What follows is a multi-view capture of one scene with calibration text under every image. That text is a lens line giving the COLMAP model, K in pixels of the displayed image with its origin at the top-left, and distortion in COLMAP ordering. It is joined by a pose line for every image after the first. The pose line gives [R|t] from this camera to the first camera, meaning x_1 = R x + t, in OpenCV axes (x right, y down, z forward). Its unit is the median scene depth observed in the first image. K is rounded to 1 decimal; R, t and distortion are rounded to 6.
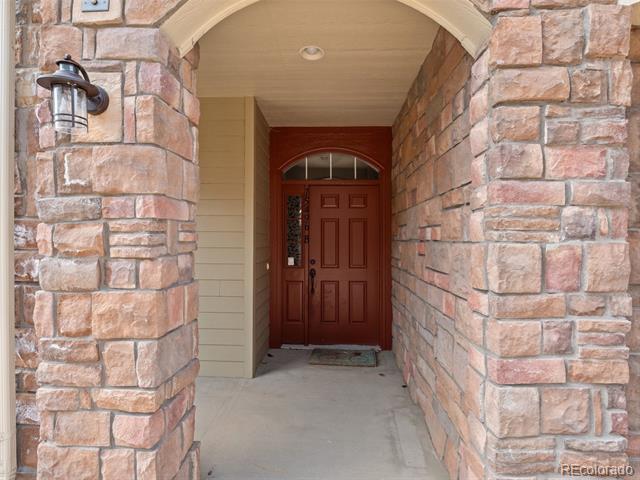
lens RADIAL K [[314.0, 0, 317.8], [0, 314.0, 237.0], [0, 0, 1]] dist [-0.016433, 0.001460]
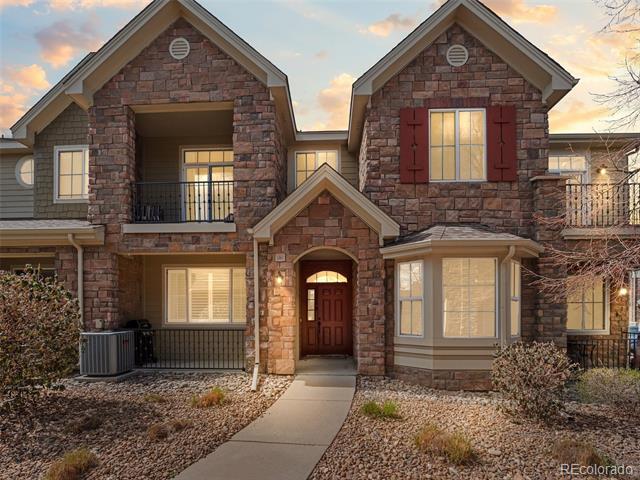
lens RADIAL K [[314.0, 0, 317.8], [0, 314.0, 237.0], [0, 0, 1]] dist [-0.016433, 0.001460]
pose [[0.999819, -0.007426, 0.017525, -0.071101], [0.011355, 0.971669, -0.236075, 0.047098], [-0.015275, 0.236231, 0.971577, -1.574707]]
